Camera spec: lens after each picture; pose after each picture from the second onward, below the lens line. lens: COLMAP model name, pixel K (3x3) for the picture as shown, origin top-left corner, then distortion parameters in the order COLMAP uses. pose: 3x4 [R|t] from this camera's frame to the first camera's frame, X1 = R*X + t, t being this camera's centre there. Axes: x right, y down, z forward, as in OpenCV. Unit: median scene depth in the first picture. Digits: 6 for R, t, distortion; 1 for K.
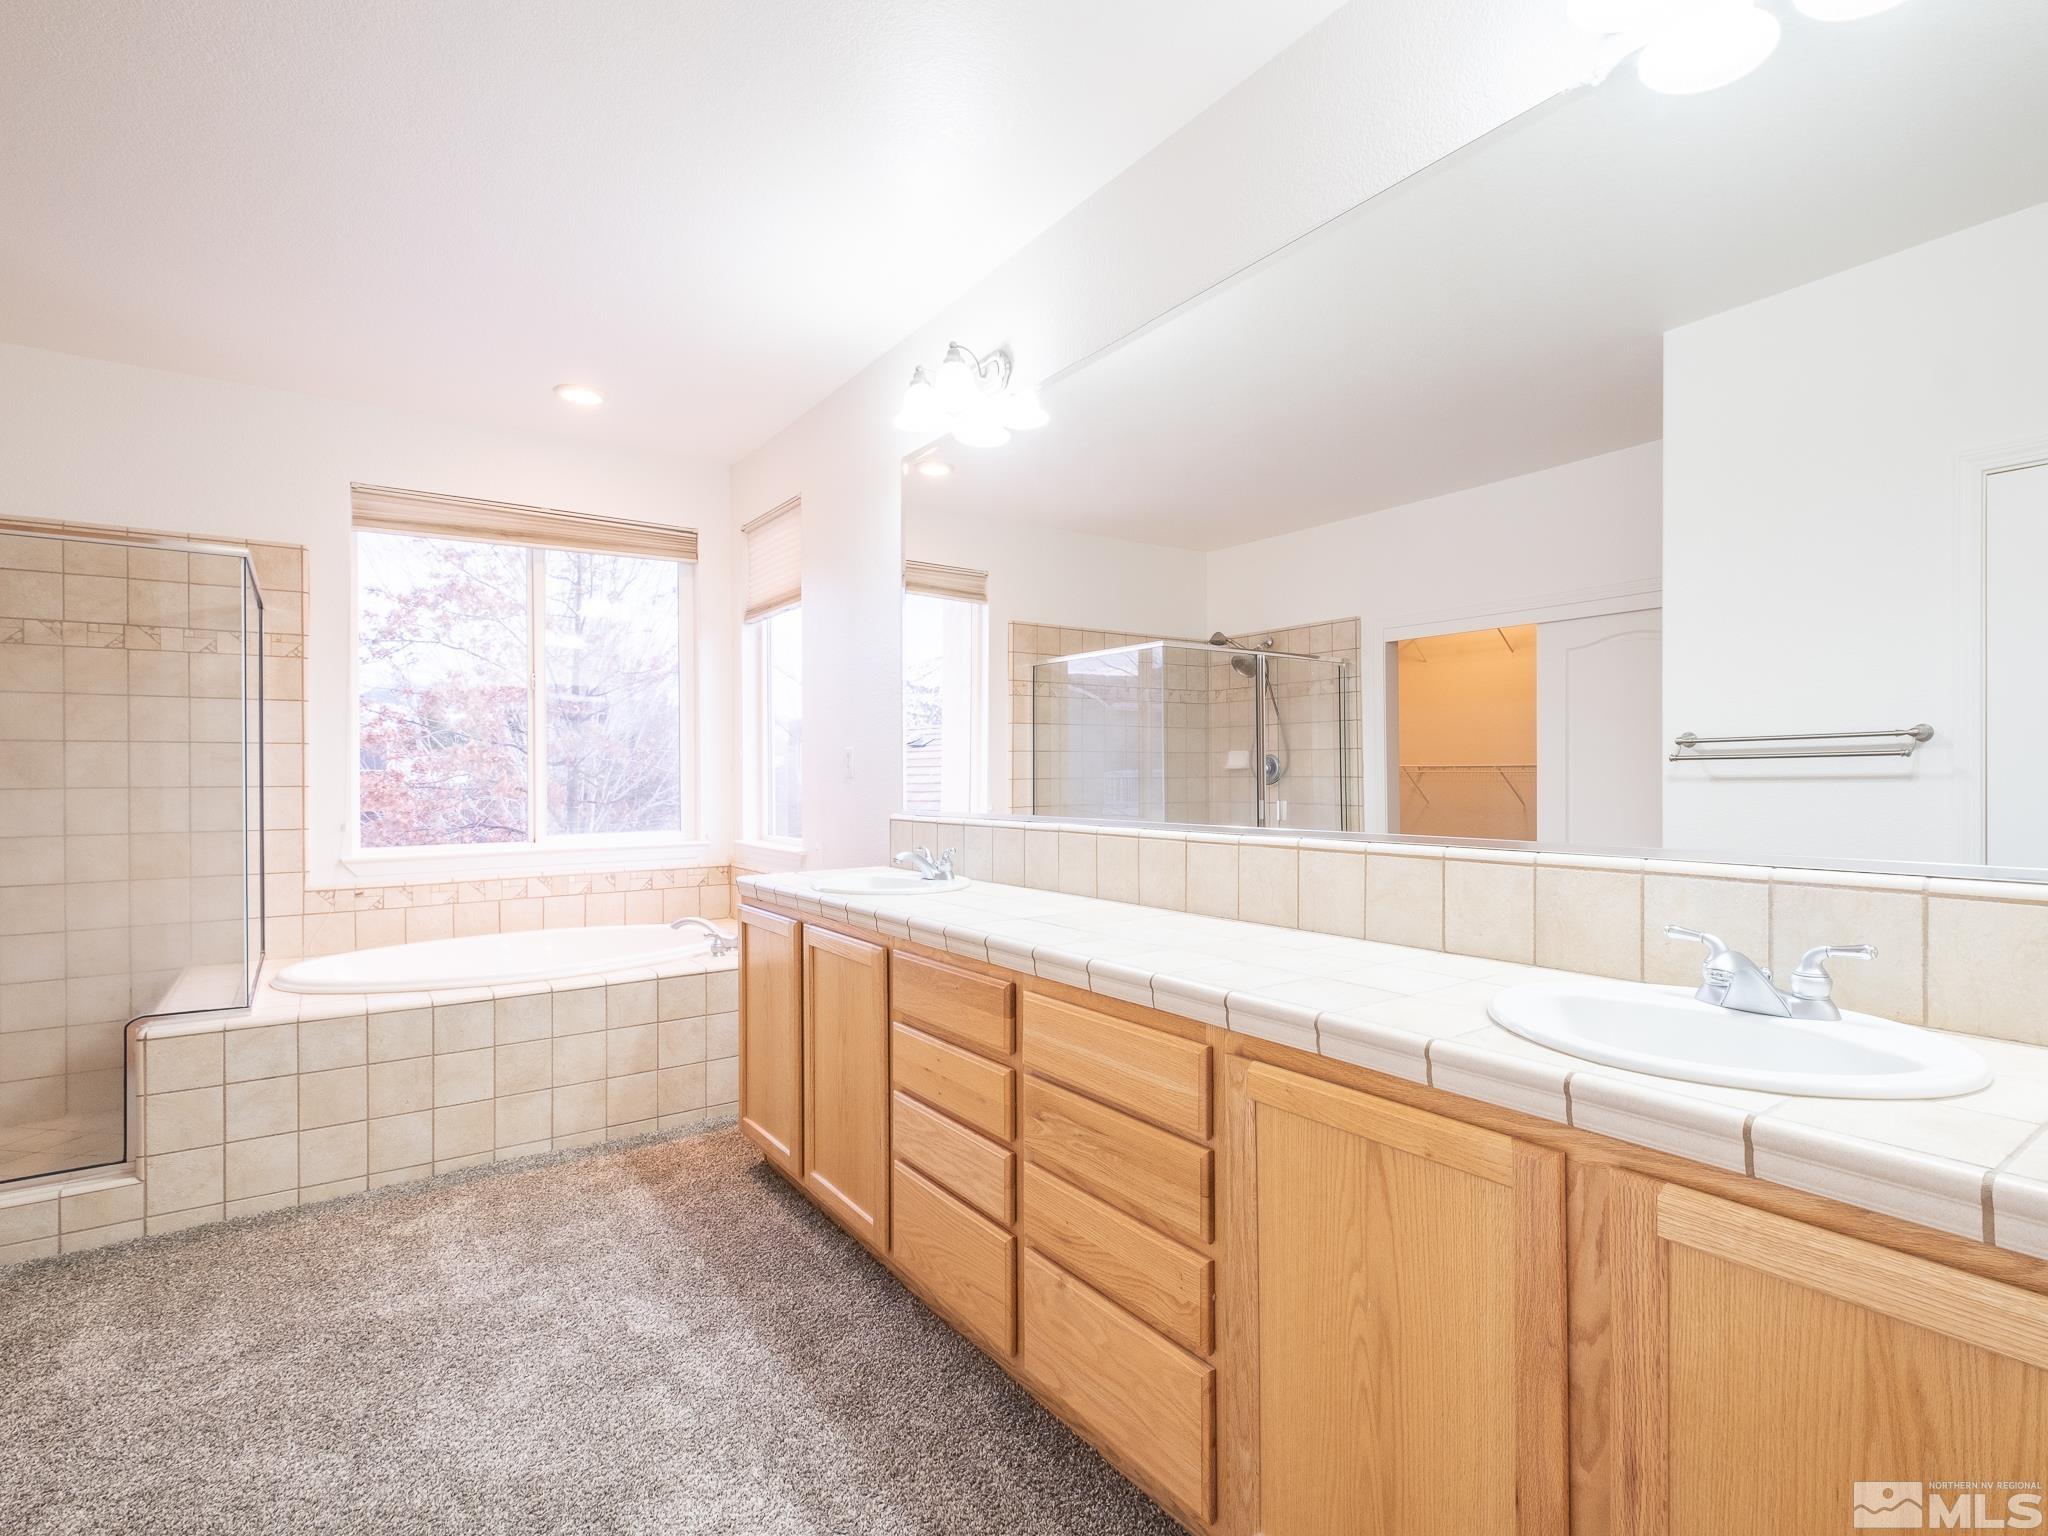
lens RADIAL K [[958.3, 0, 994.9], [0, 958.3, 772.1], [0, 0, 1]] dist [-0.002256, -0.004898]
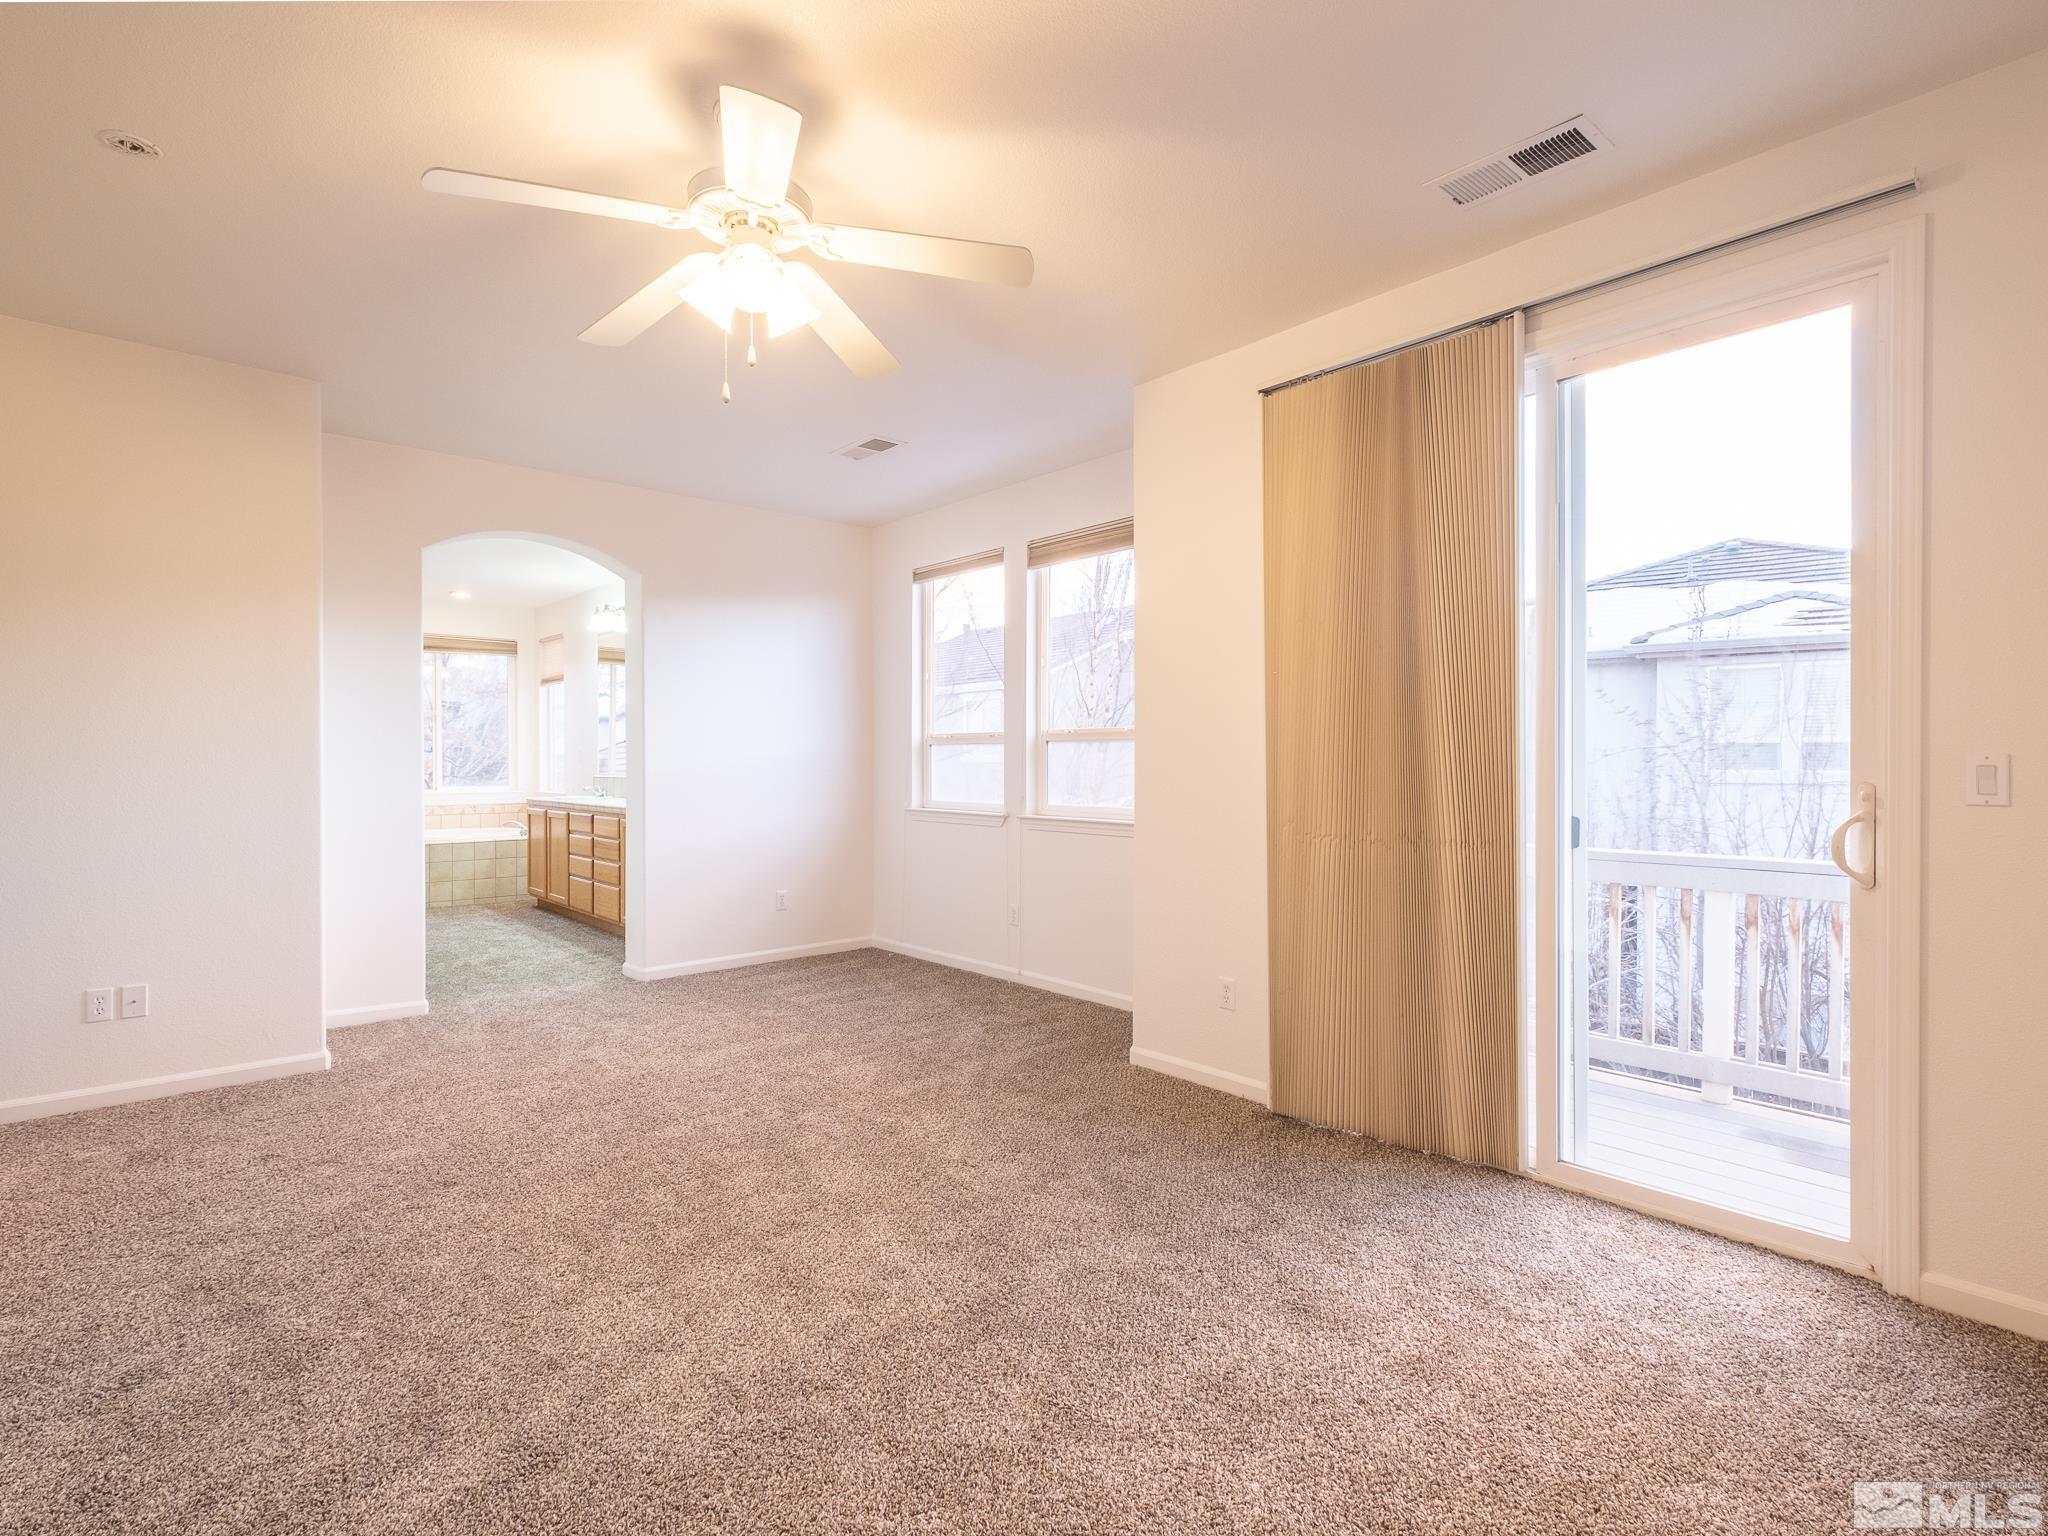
lens RADIAL K [[999.9, 0, 1028.3], [0, 999.9, 768.9], [0, 0, 1]] dist [0.013108, -0.015908]
pose [[0.994354, -0.003749, 0.106044, 0.808462], [0.000103, 0.999409, 0.034374, -0.073350], [-0.106111, -0.034169, 0.993767, -1.854446]]
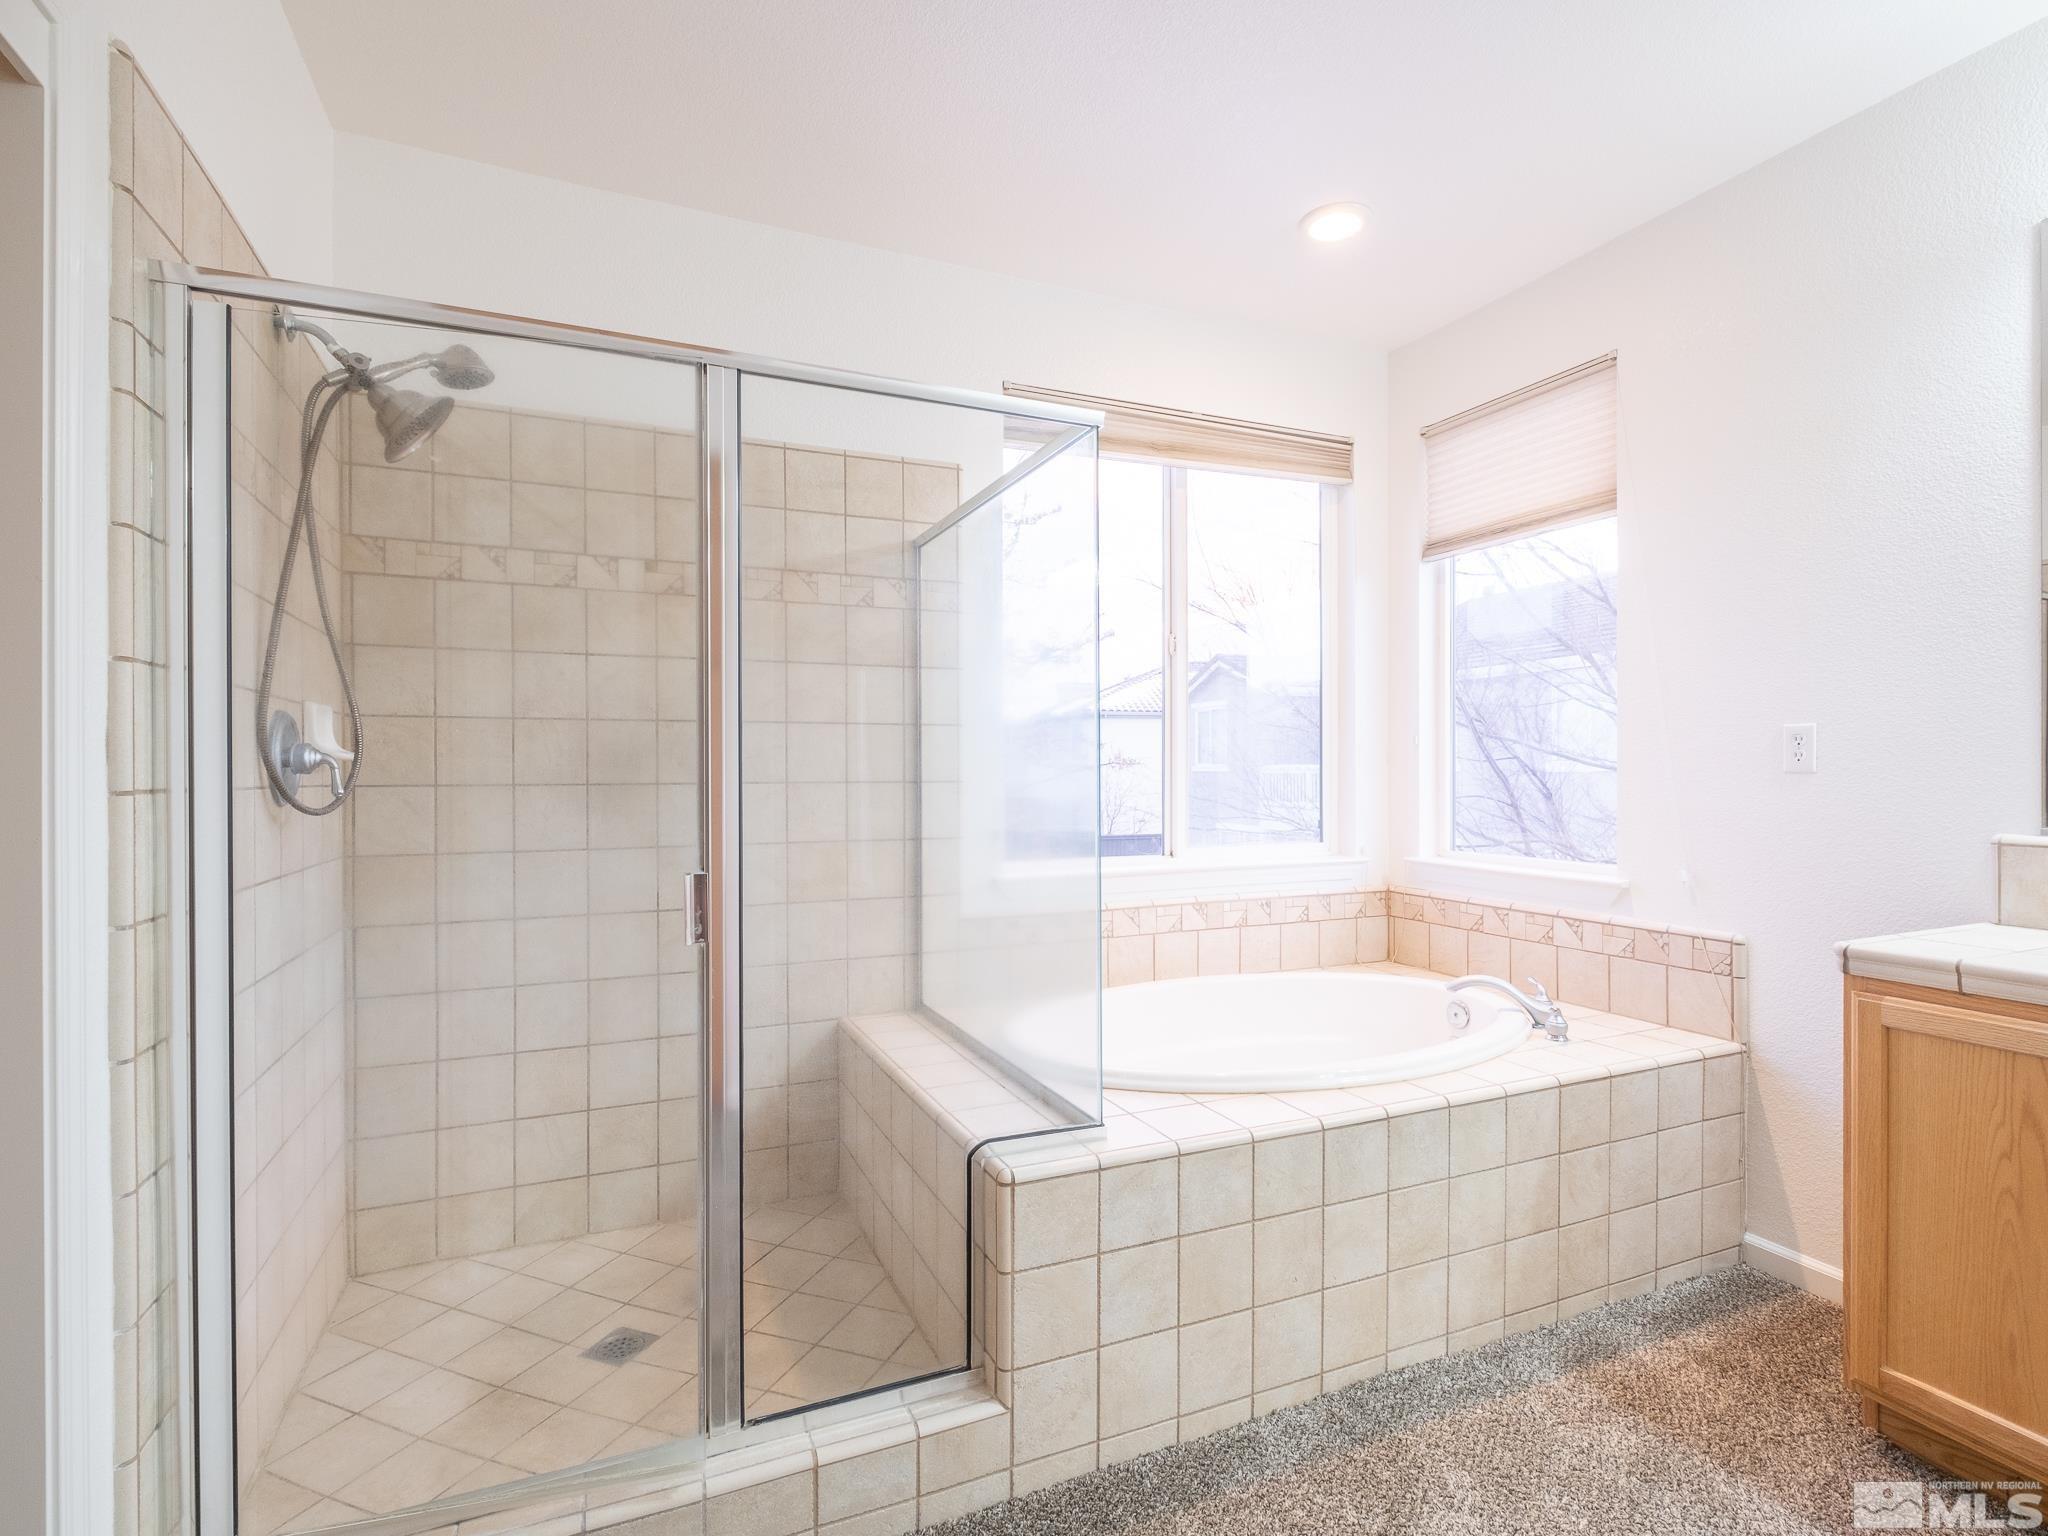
lens RADIAL K [[999.9, 0, 1028.3], [0, 999.9, 768.9], [0, 0, 1]] dist [0.013108, -0.015908]
pose [[0.974296, 0.003029, -0.225252, -0.545146], [-0.002225, 0.999990, 0.003825, 0.001570], [0.225261, -0.003226, 0.974293, 0.263739]]
